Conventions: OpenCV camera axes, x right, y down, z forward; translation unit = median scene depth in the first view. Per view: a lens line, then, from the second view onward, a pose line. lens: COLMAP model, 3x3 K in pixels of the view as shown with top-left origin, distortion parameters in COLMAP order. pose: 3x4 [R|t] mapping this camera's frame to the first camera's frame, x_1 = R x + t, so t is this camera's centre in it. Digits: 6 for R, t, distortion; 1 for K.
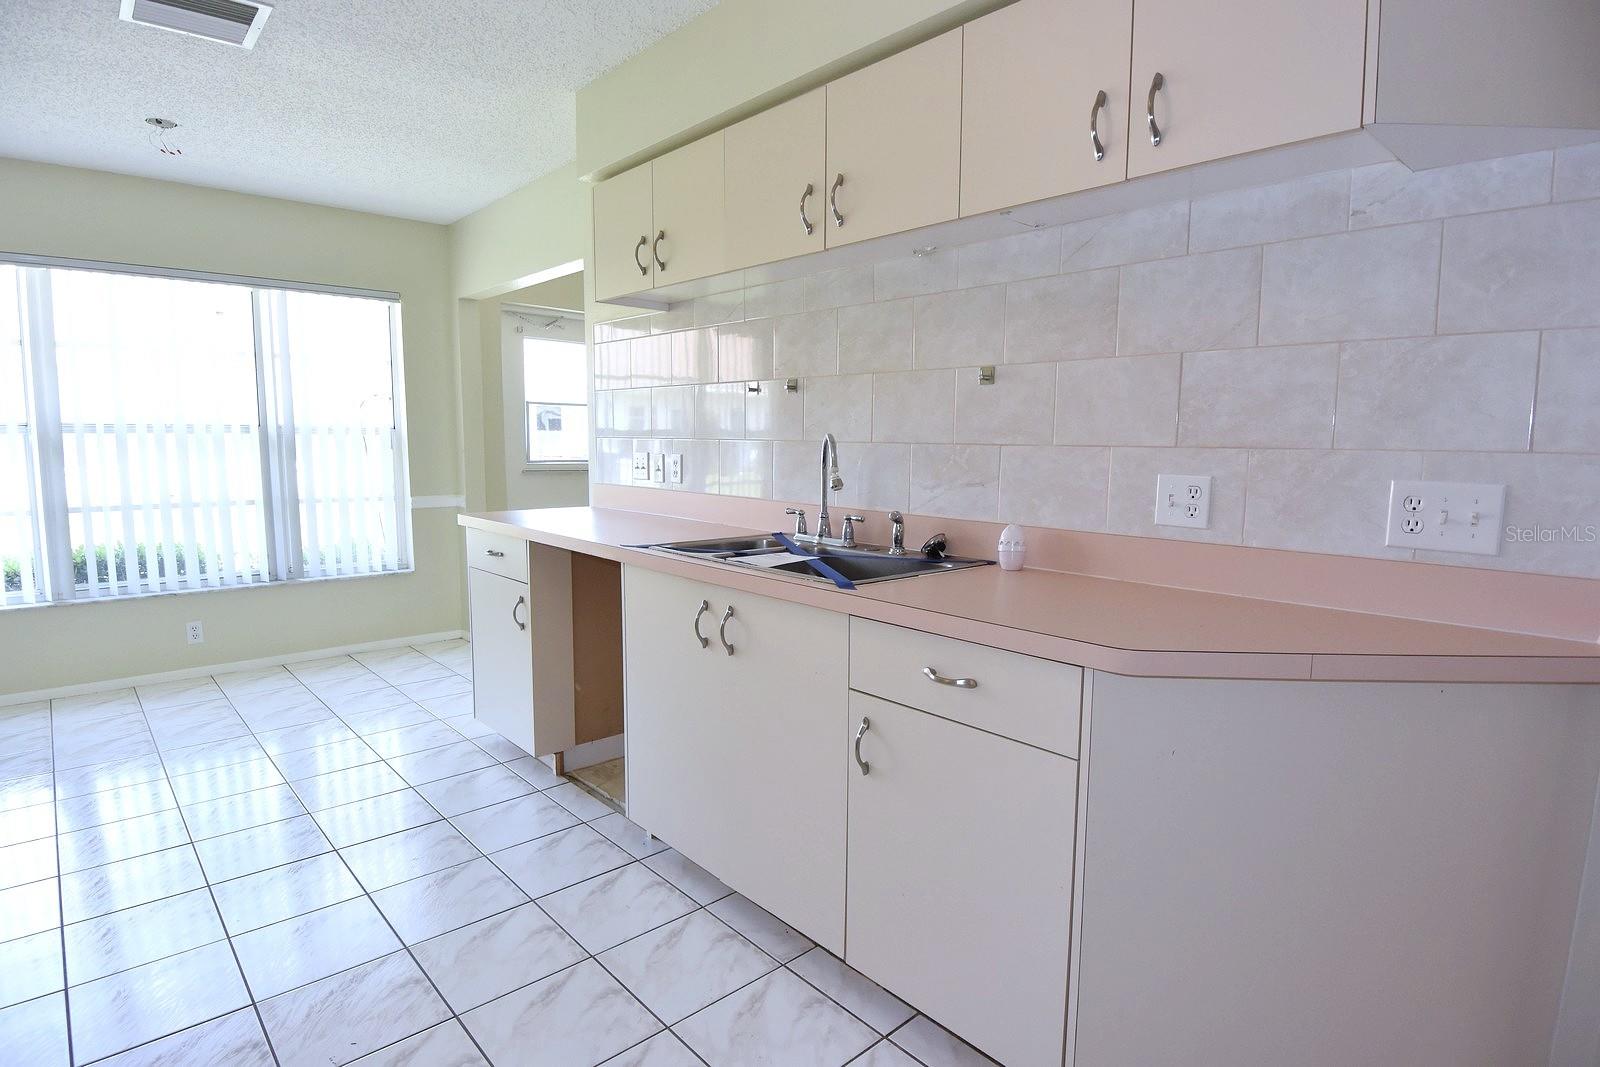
lens RADIAL K [[852.6, 0, 800.0], [0, 852.6, 533.5], [0, 0, 1]] dist [0.001160, -0.025800]
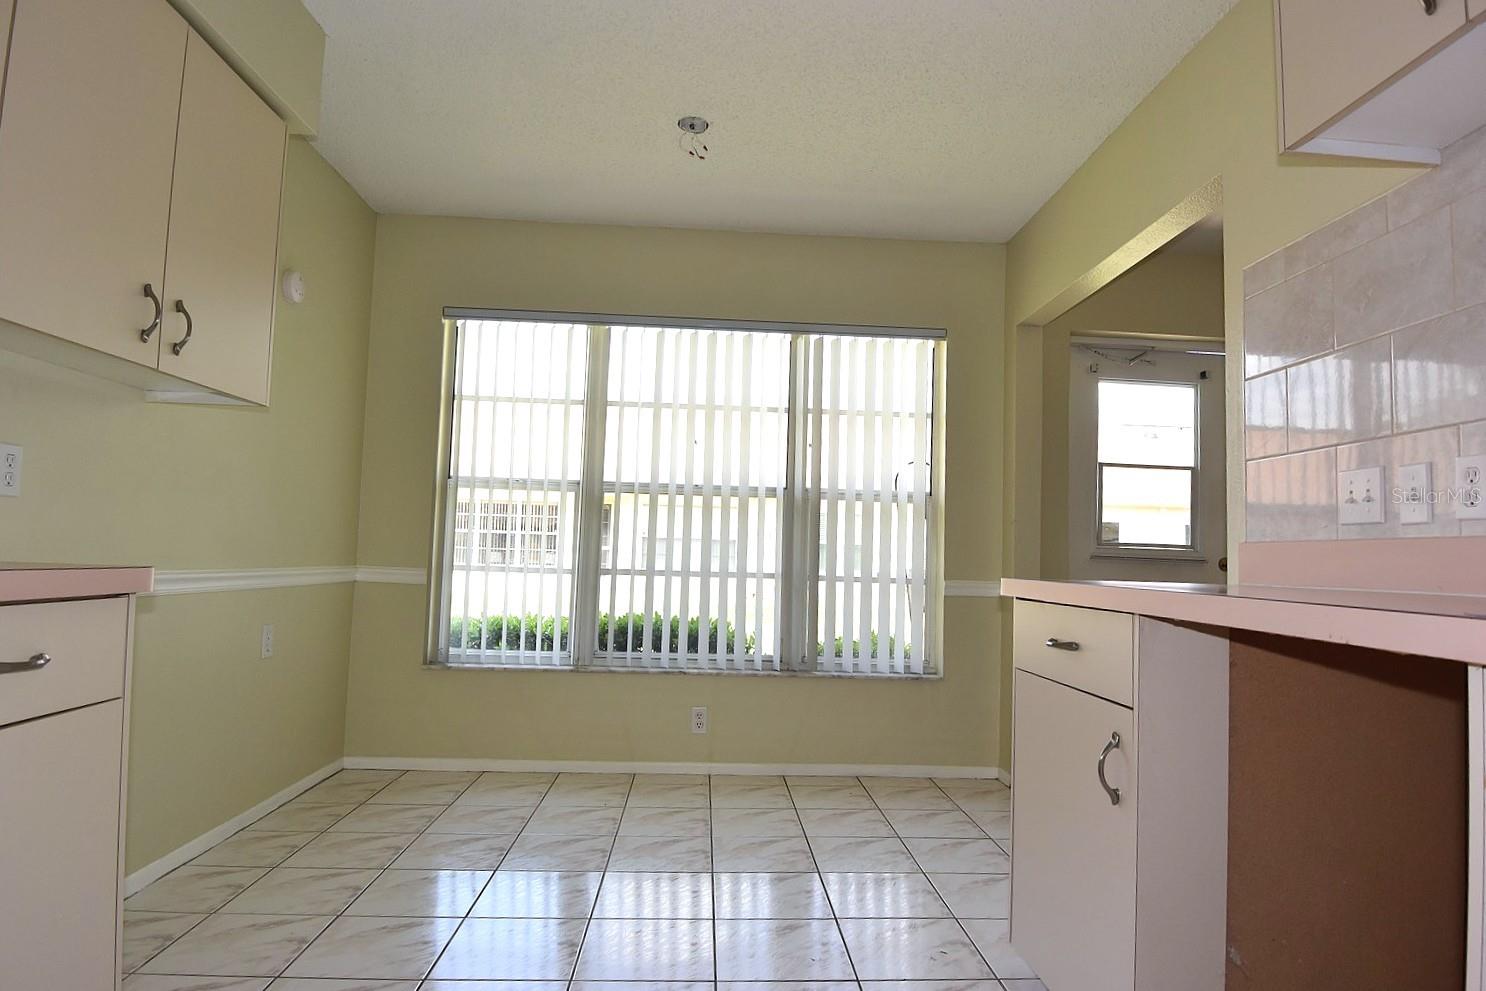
lens RADIAL K [[833.9, 0, 753.7], [0, 833.9, 512.5], [0, 0, 1]] dist [-0.021432, -0.000172]
pose [[0.780174, -0.018631, -0.625285, -0.130508], [-0.094560, 0.984558, -0.147320, 0.026805], [0.618374, 0.174062, 0.766365, 0.332933]]
